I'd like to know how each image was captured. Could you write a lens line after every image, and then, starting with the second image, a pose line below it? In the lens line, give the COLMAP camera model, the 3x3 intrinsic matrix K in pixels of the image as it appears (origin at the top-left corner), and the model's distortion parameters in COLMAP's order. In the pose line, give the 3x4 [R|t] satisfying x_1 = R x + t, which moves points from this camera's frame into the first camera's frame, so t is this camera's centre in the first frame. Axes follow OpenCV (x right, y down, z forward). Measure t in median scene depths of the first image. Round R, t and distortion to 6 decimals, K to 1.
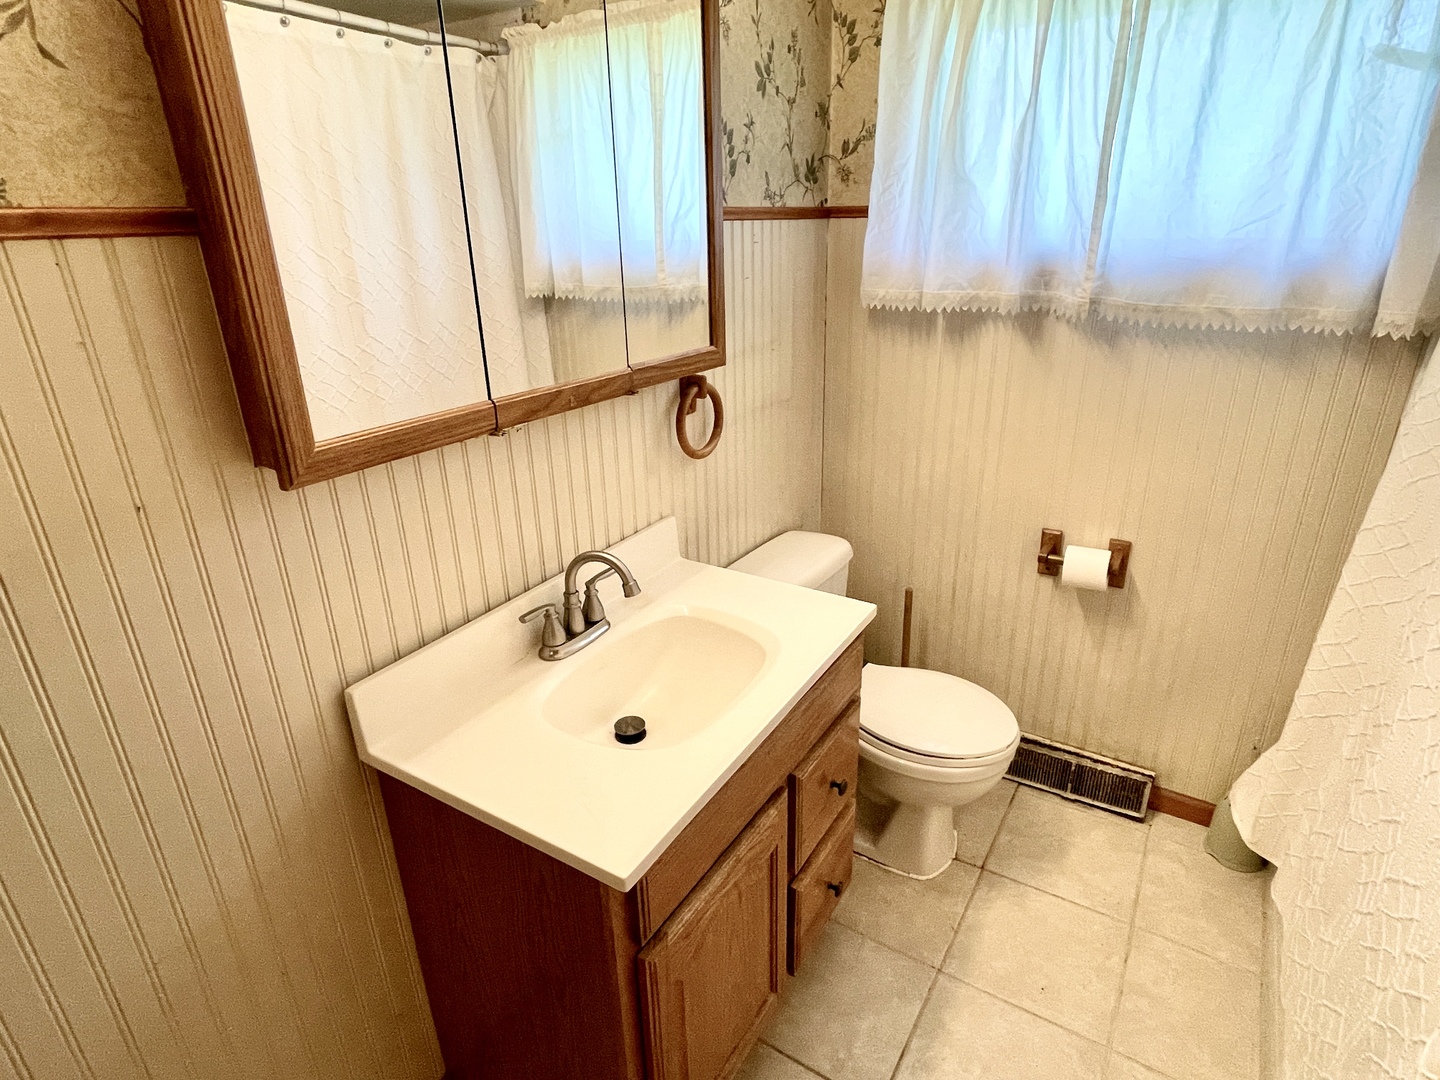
lens RADIAL K [[786.3, 0, 718.5], [0, 786.3, 540.3], [0, 0, 1]] dist [-0.030670, 0.004918]
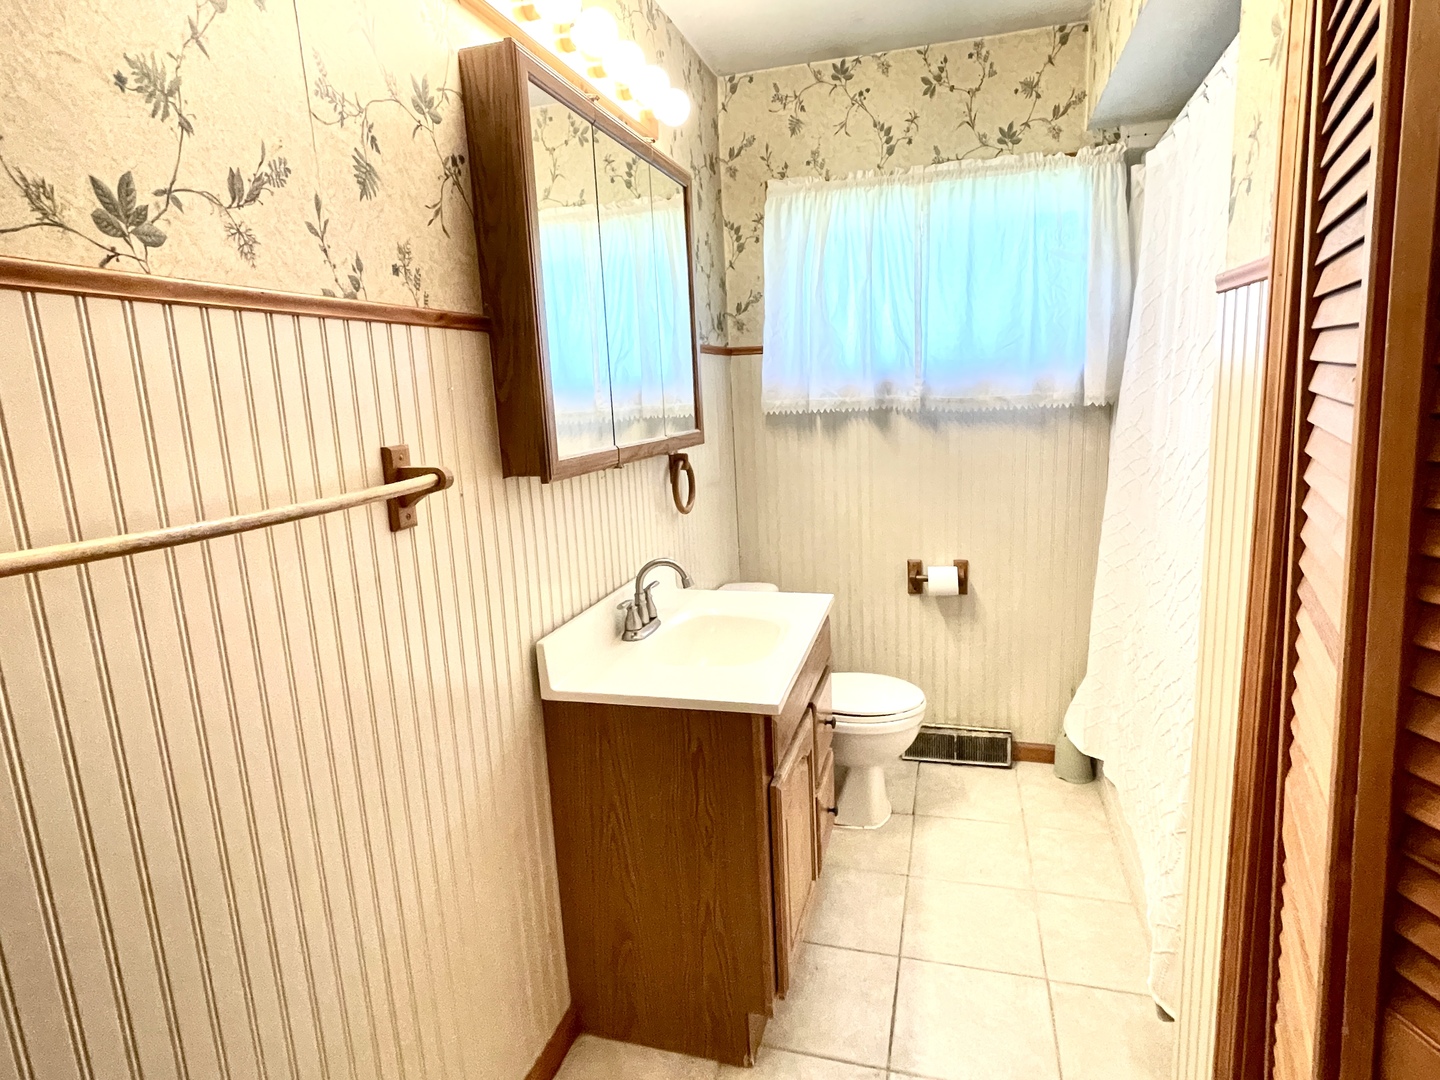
lens RADIAL K [[786.3, 0, 723.4], [0, 786.3, 533.6], [0, 0, 1]] dist [-0.030670, 0.004918]
pose [[0.959948, -0.070879, 0.271066, -0.304009], [0.125927, 0.973395, -0.191428, 0.181865], [-0.250286, 0.217895, 0.943334, -0.273462]]
